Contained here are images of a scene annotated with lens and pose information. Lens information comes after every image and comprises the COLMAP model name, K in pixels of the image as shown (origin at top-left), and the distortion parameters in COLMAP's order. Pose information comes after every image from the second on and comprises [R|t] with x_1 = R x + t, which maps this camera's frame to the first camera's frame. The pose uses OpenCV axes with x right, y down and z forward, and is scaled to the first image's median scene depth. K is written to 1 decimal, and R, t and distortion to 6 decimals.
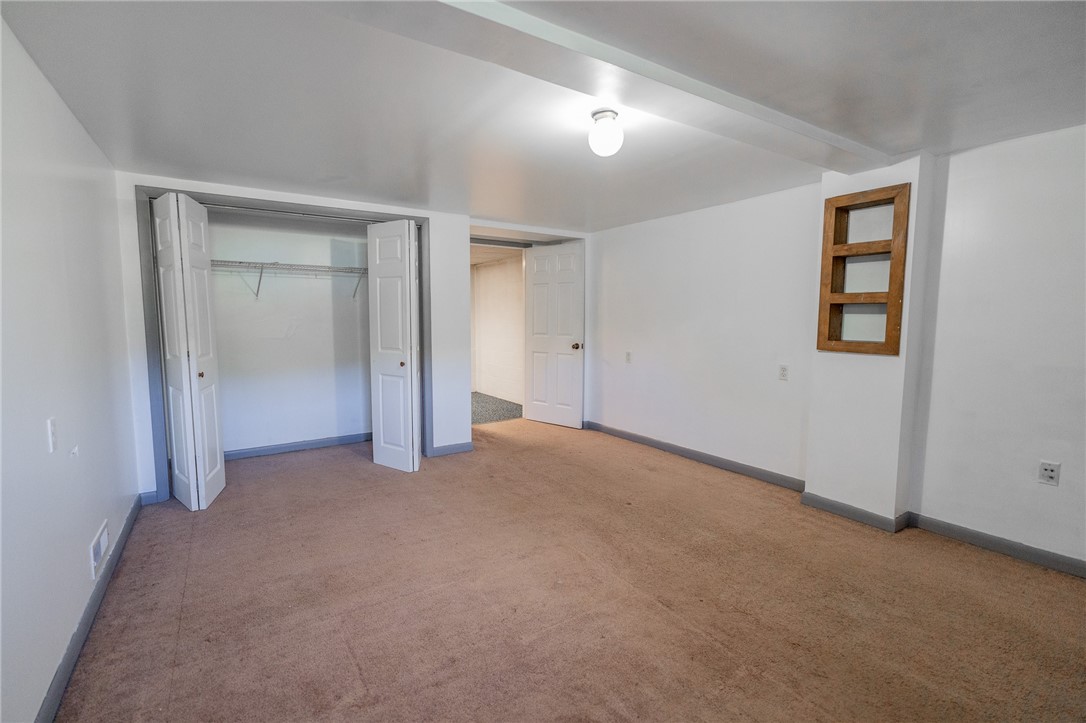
lens RADIAL K [[475.0, 0, 543.0], [0, 475.0, 361.5], [0, 0, 1]] dist [0.000405, -0.000001]
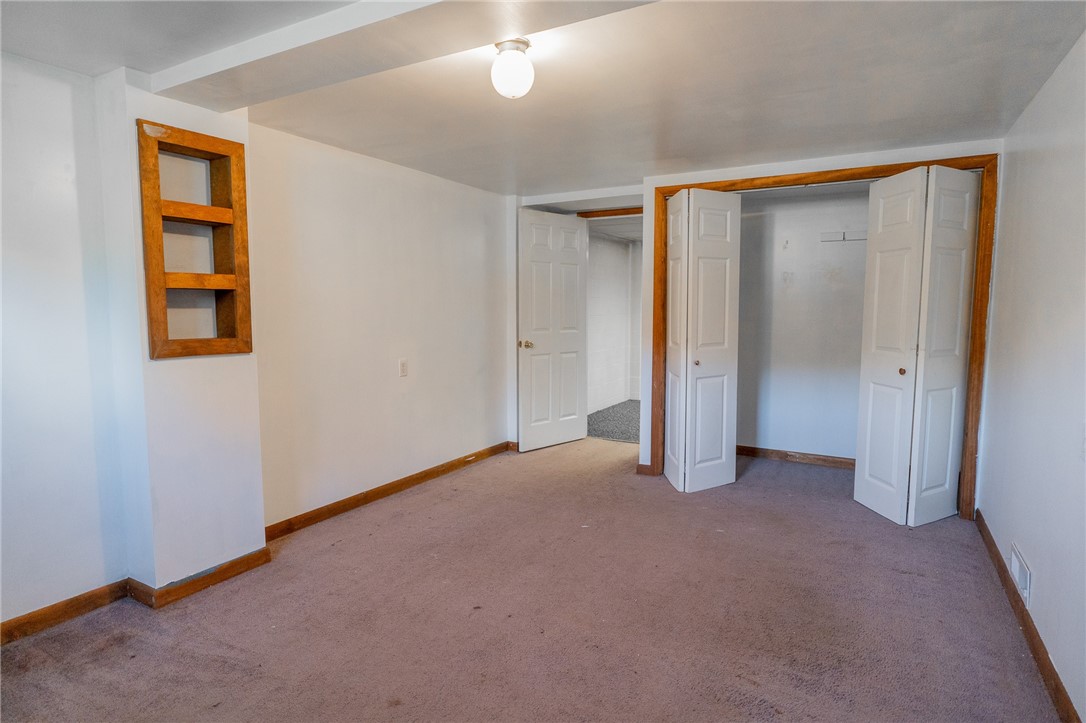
lens RADIAL K [[579.2, 0, 545.3], [0, 579.2, 356.8], [0, 0, 1]] dist [0.001663, 0.001699]
pose [[0.471917, 0.072528, -0.878655, 0.218083], [-0.075976, 0.996249, 0.041429, -0.012378], [0.878363, 0.047205, 0.475657, 0.127333]]
